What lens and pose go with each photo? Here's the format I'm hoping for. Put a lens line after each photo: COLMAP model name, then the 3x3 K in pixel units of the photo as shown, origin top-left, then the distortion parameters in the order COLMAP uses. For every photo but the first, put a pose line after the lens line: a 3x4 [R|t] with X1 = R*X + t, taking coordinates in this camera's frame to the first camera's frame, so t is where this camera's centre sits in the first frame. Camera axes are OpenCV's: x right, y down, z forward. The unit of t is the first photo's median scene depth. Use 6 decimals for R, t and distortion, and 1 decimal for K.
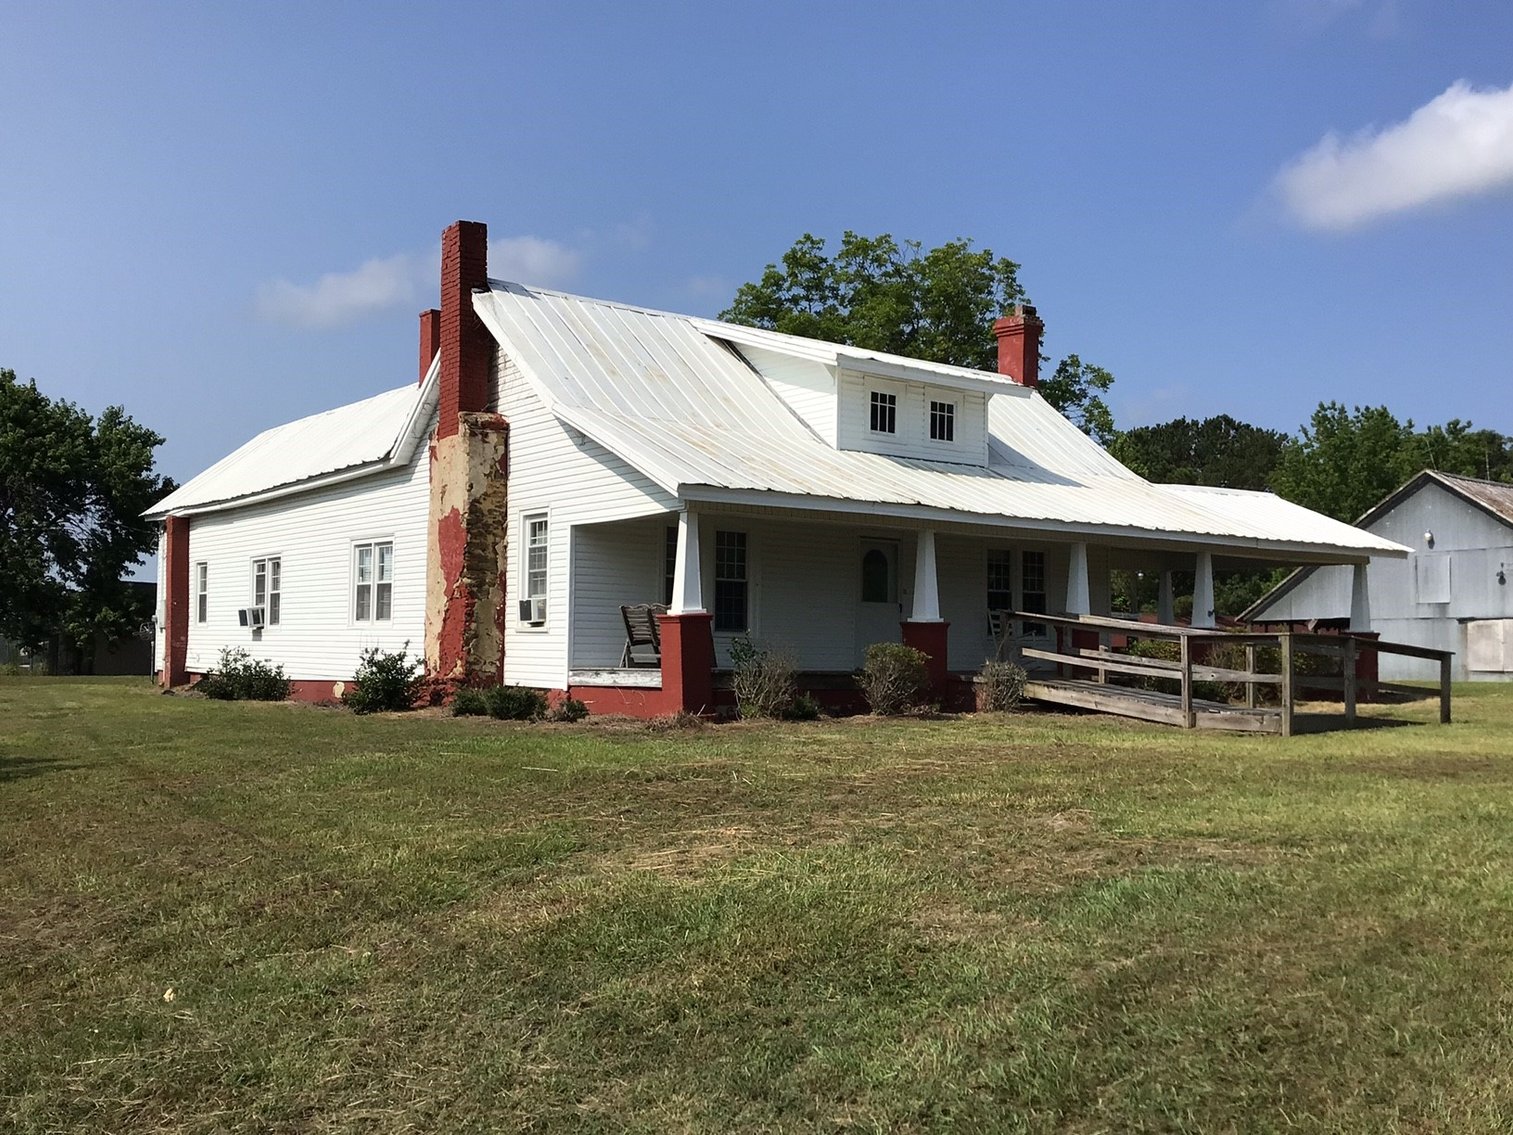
lens RADIAL K [[1435.2, 0, 756.5], [0, 1435.2, 567.5], [0, 0, 1]] dist [0.038523, -0.006898]
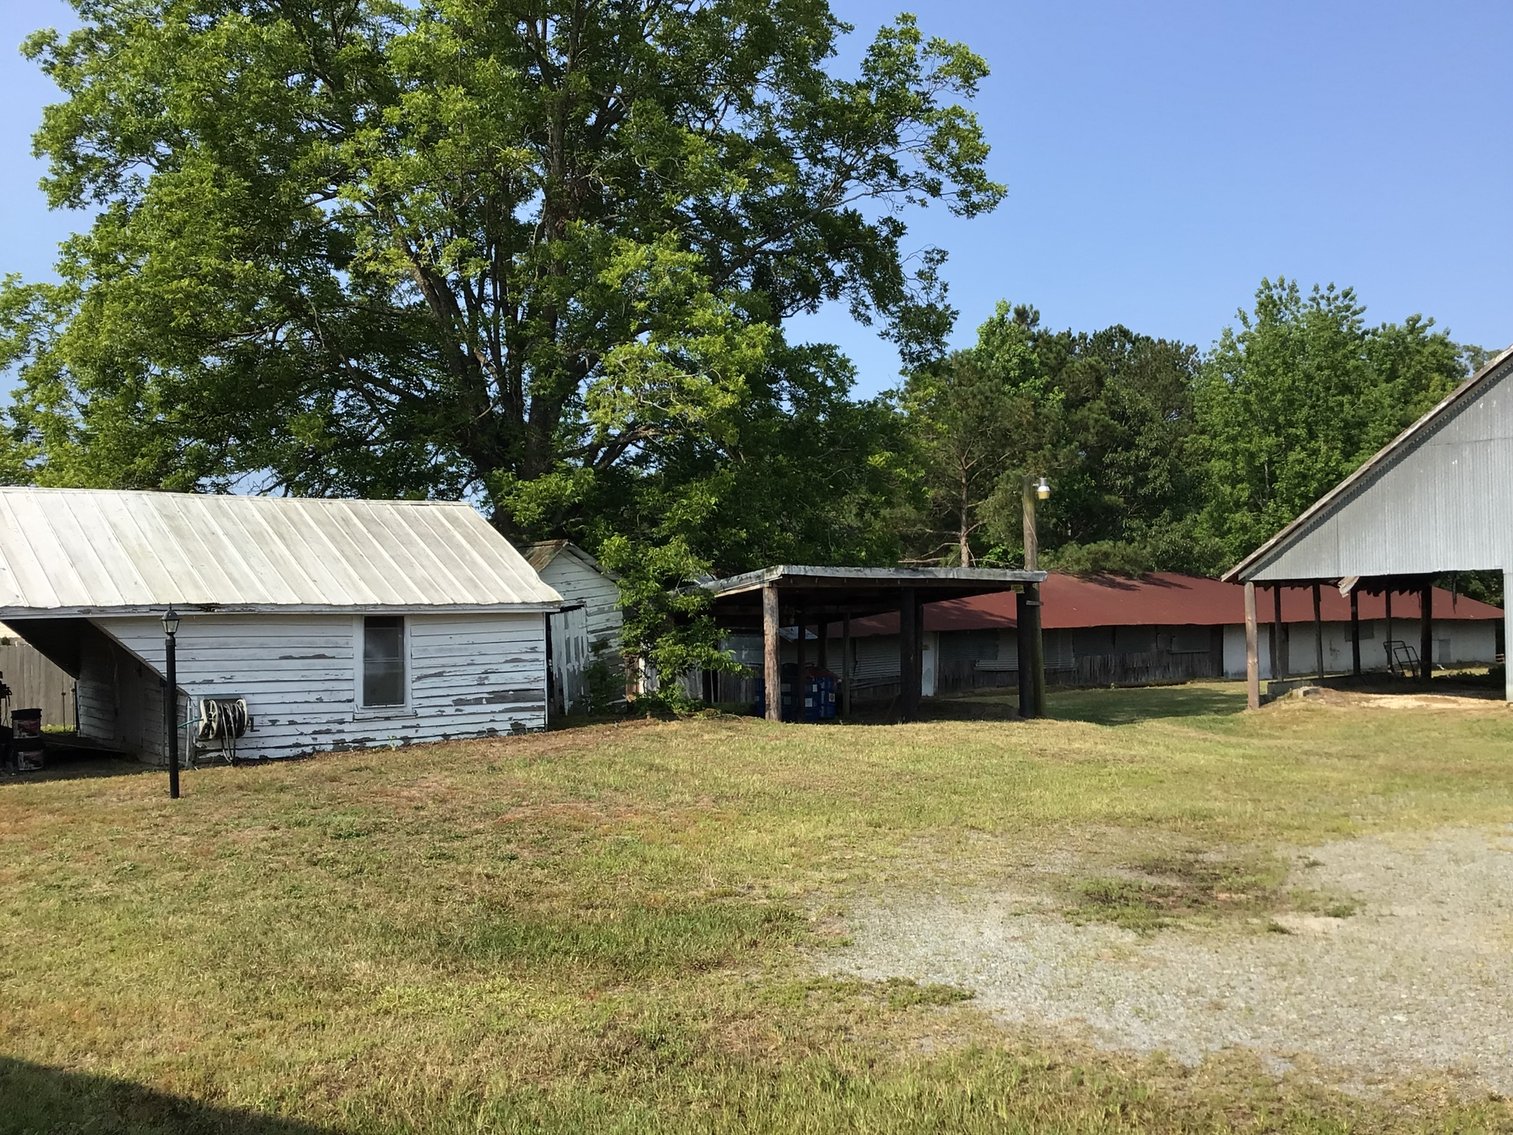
lens RADIAL K [[1358.8, 0, 758.1], [0, 1358.8, 588.6], [0, 0, 1]] dist [0.131394, -0.268223]
pose [[0.996771, -0.019322, 0.077939, 0.129939], [0.016244, 0.999070, 0.039944, 0.017475], [-0.078638, -0.038549, 0.996158, 0.530211]]
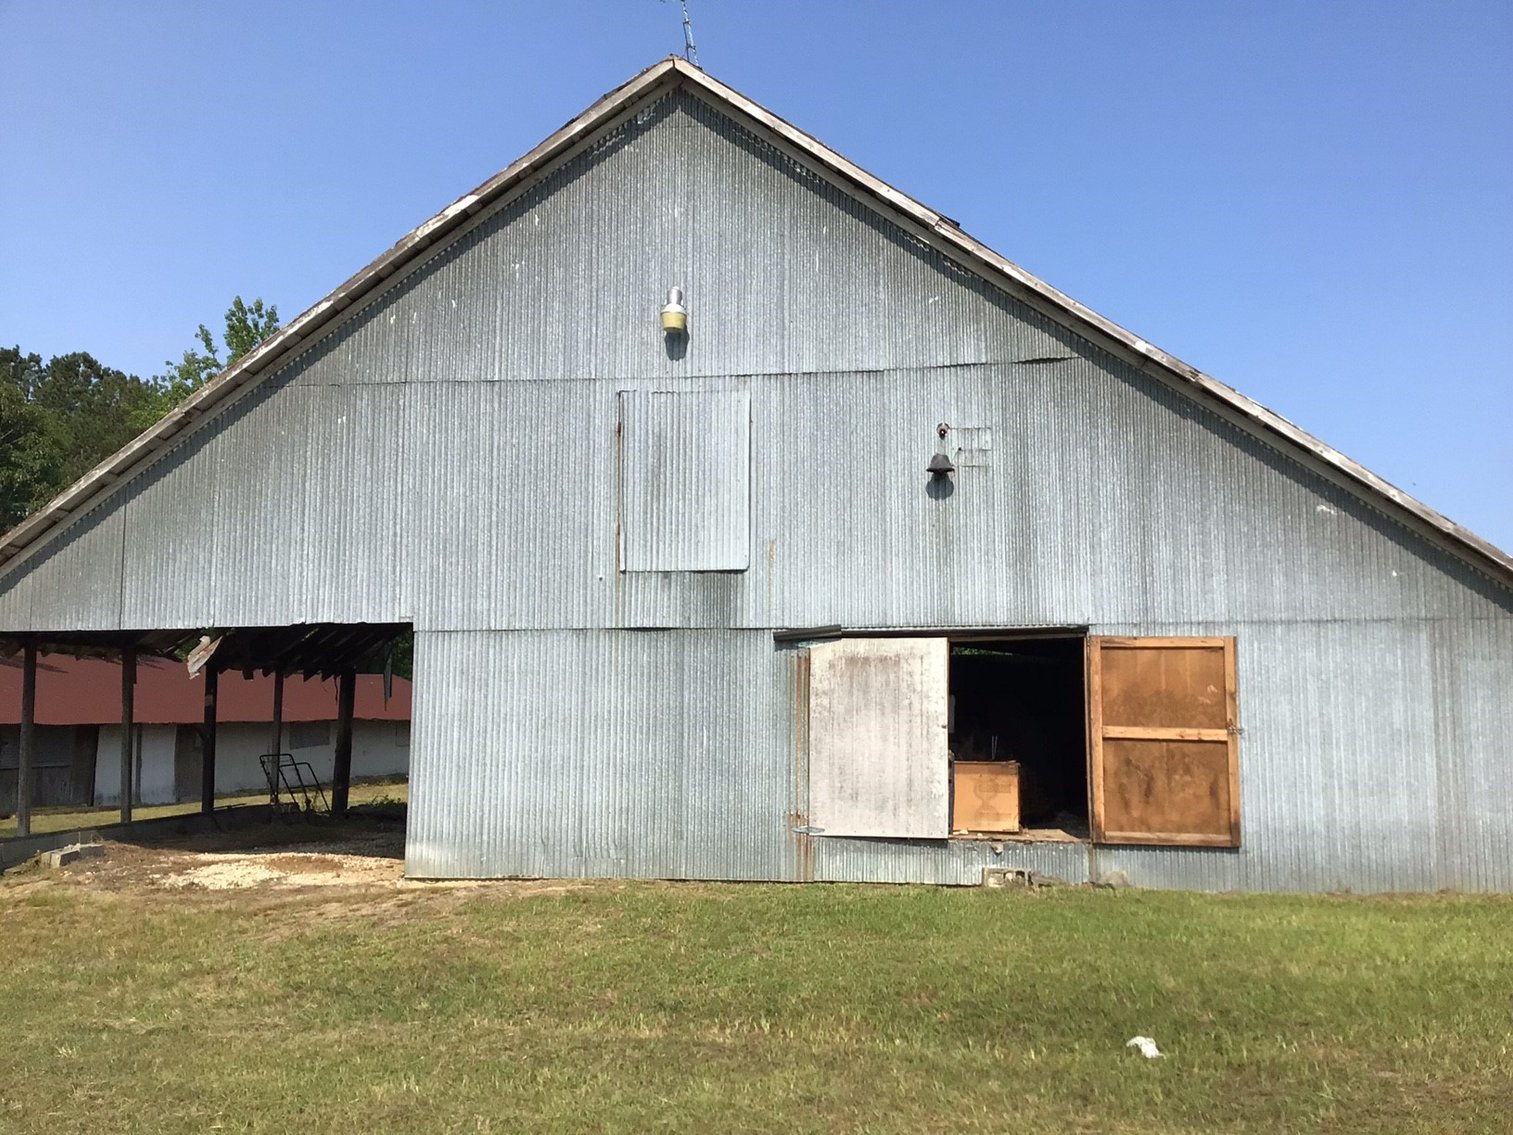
lens RADIAL K [[1337.2, 0, 785.1], [0, 1337.2, 573.3], [0, 0, 1]] dist [0.089959, -0.147454]
pose [[0.714016, 0.066553, 0.696959, 0.283664], [-0.039924, 0.997722, -0.054372, 0.033904], [-0.698990, 0.010997, 0.715047, 0.738546]]
